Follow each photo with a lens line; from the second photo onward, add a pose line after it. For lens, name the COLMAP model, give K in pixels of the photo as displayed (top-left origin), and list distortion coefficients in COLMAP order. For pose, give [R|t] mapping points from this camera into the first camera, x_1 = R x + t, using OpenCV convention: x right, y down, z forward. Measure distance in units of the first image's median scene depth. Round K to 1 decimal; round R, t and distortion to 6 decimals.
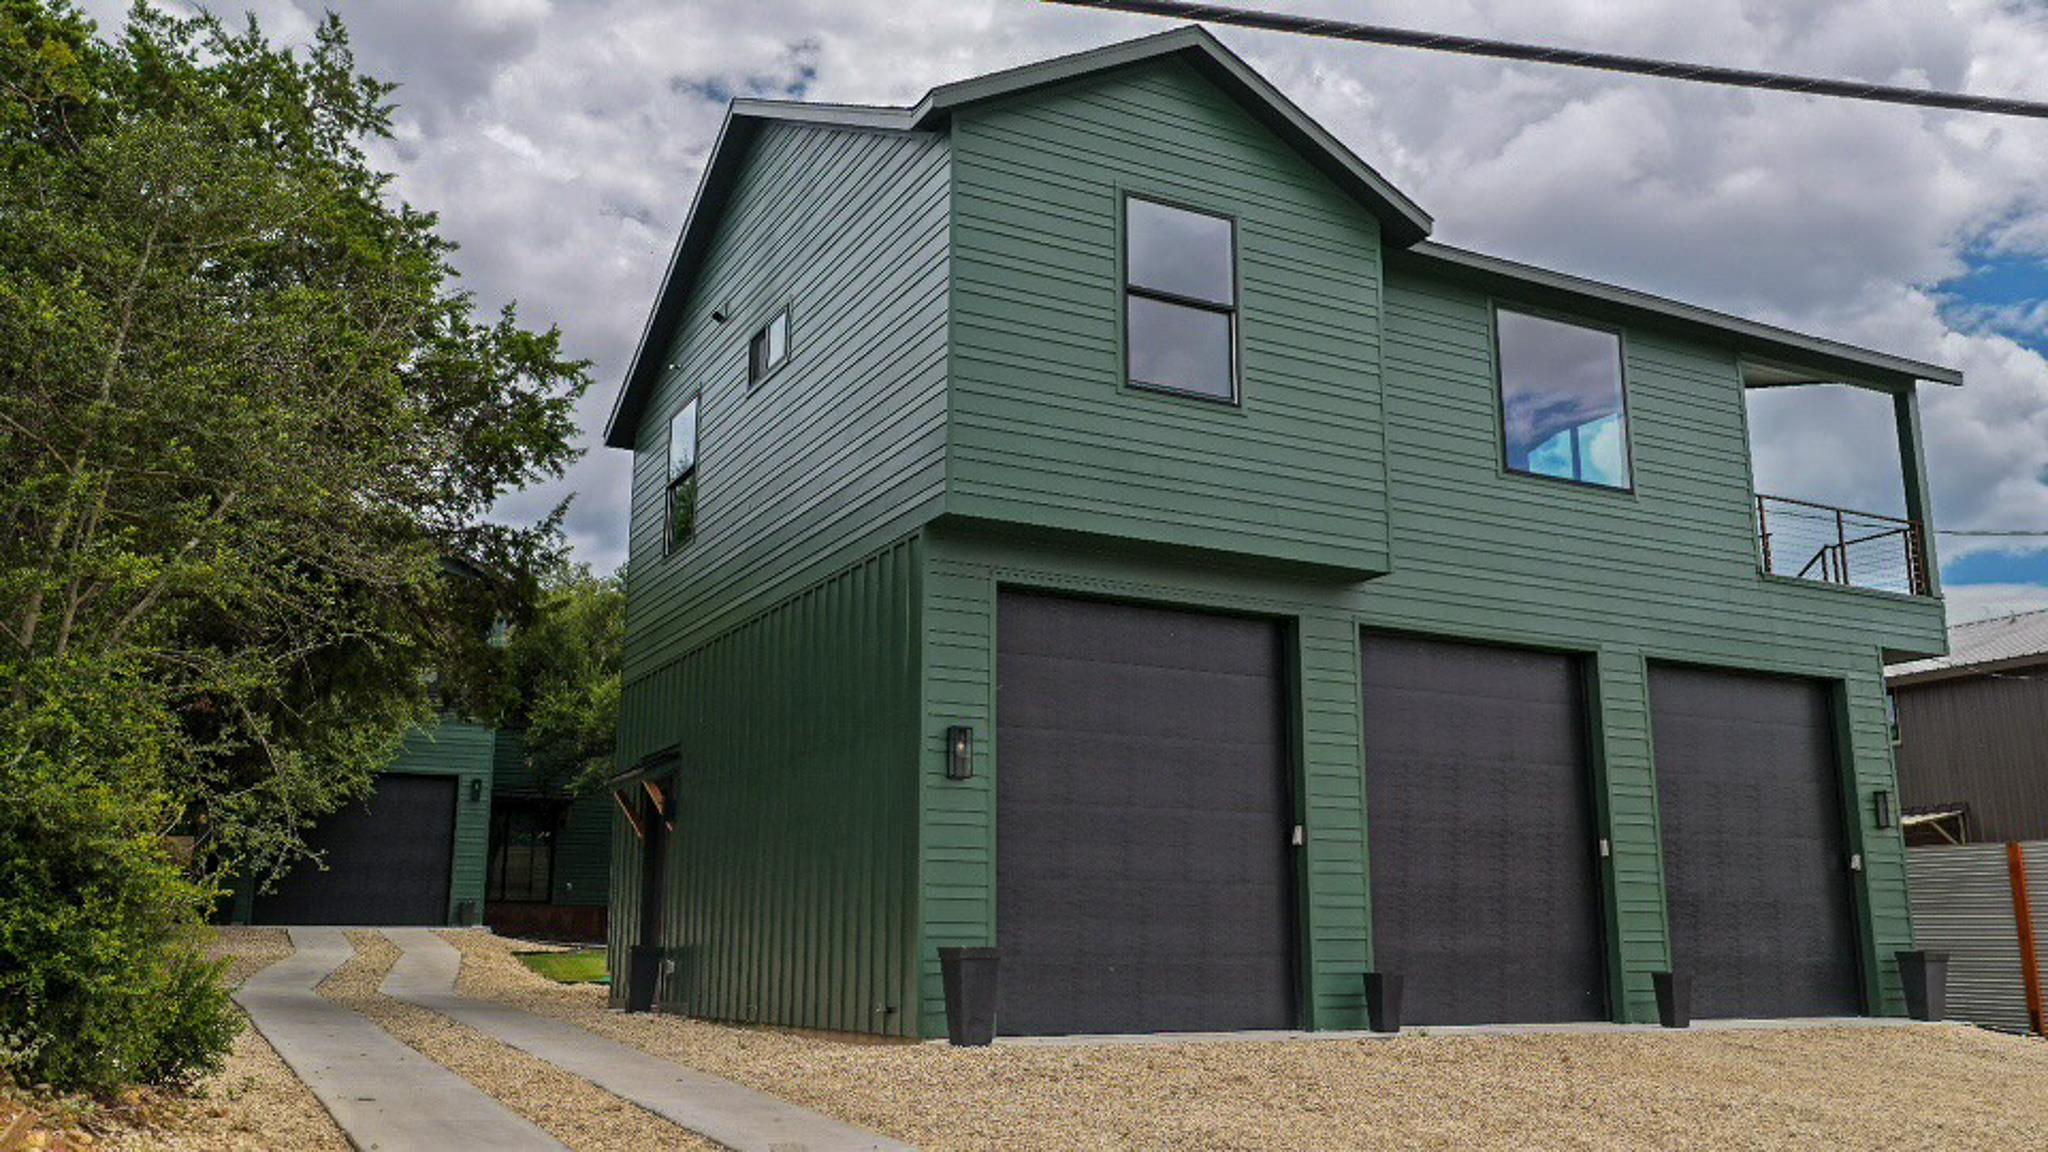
lens RADIAL K [[1650.4, 0, 1024.0], [0, 1650.4, 576.0], [0, 0, 1]] dist [-0.032402, 0.075752]
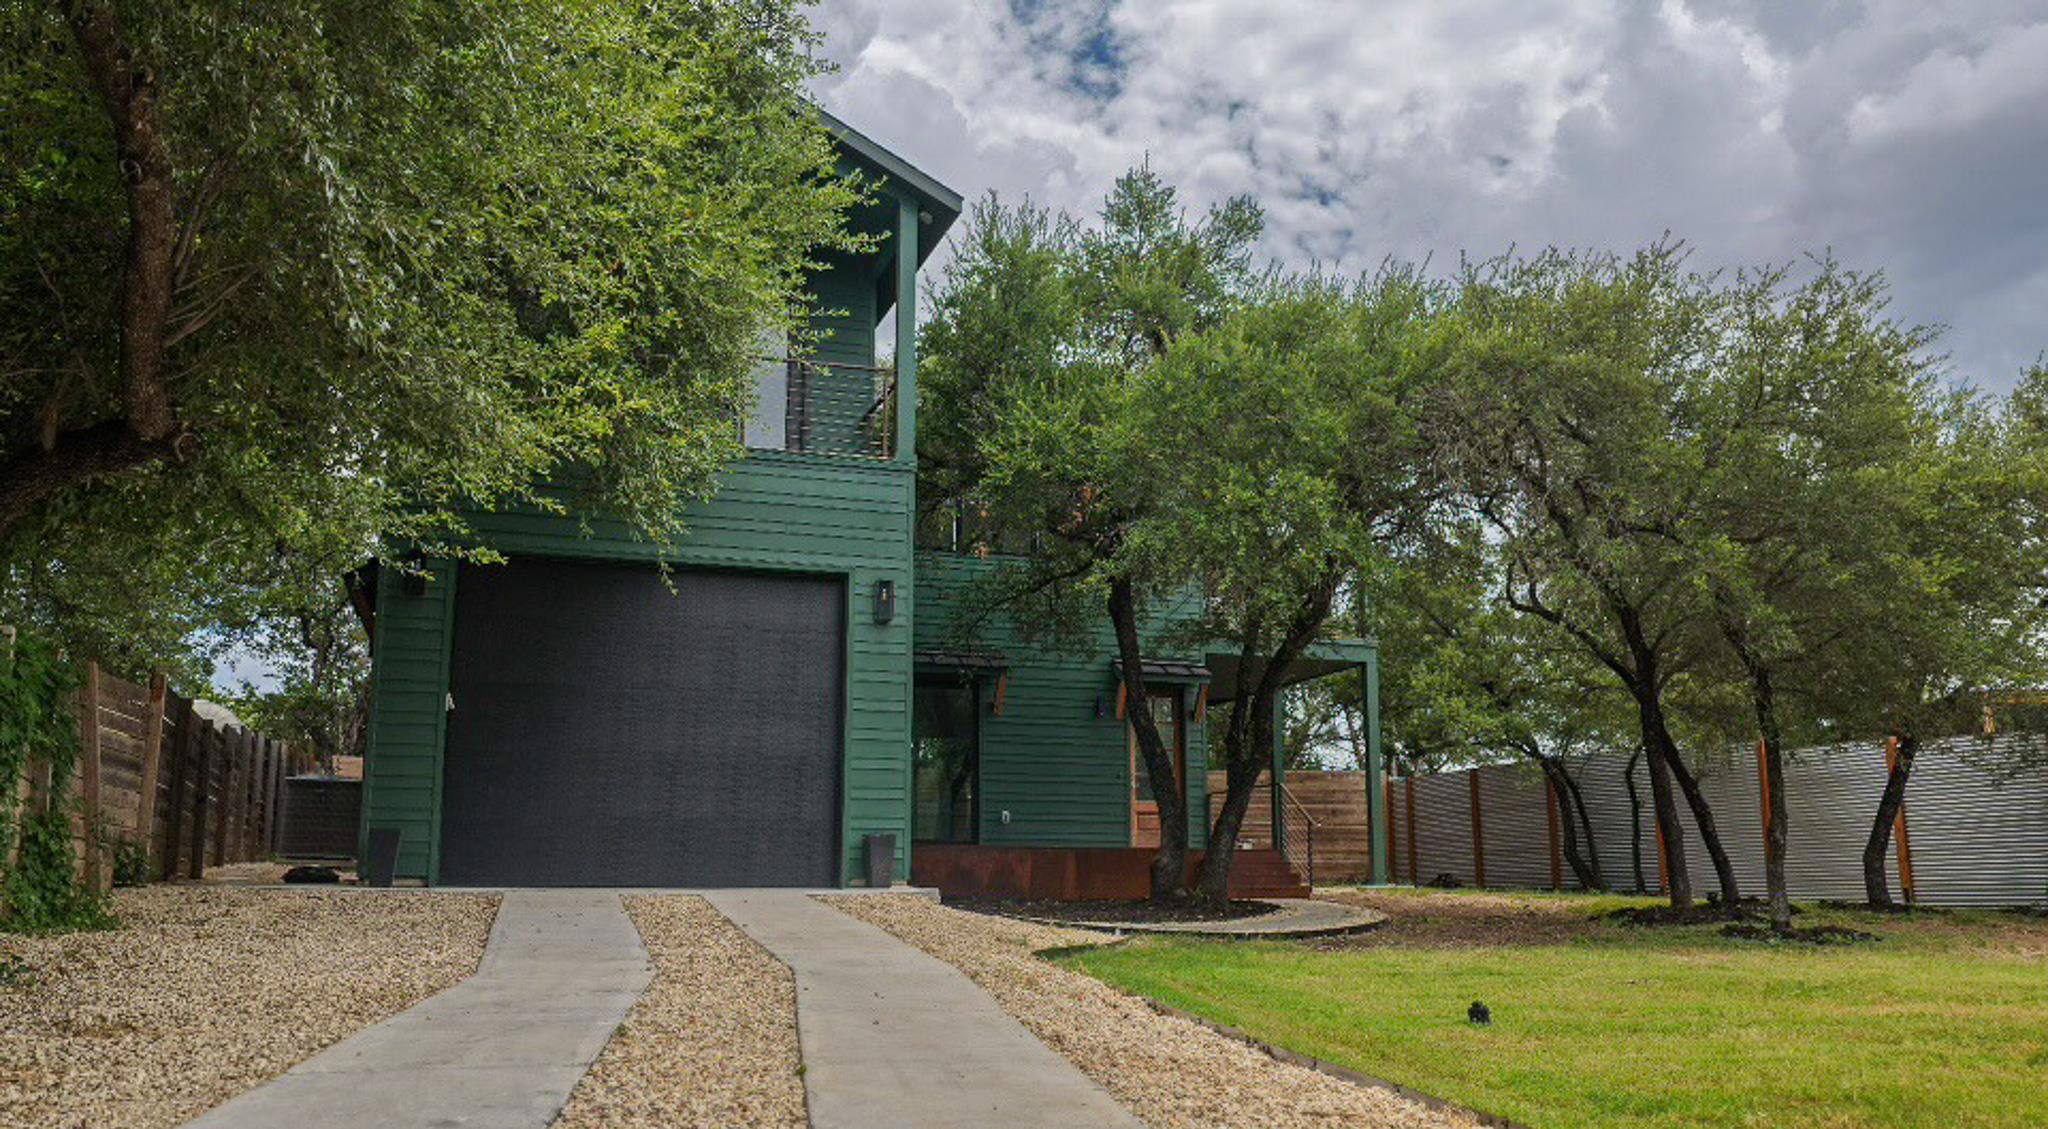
lens RADIAL K [[1614.5, 0, 1024.0], [0, 1614.5, 564.5], [0, 0, 1]] dist [0.001847, 0.000185]
pose [[0.988006, -0.038567, -0.149522, -0.224937], [0.040543, 0.999126, 0.010187, 0.117508], [0.148999, -0.016127, 0.988706, 0.549812]]
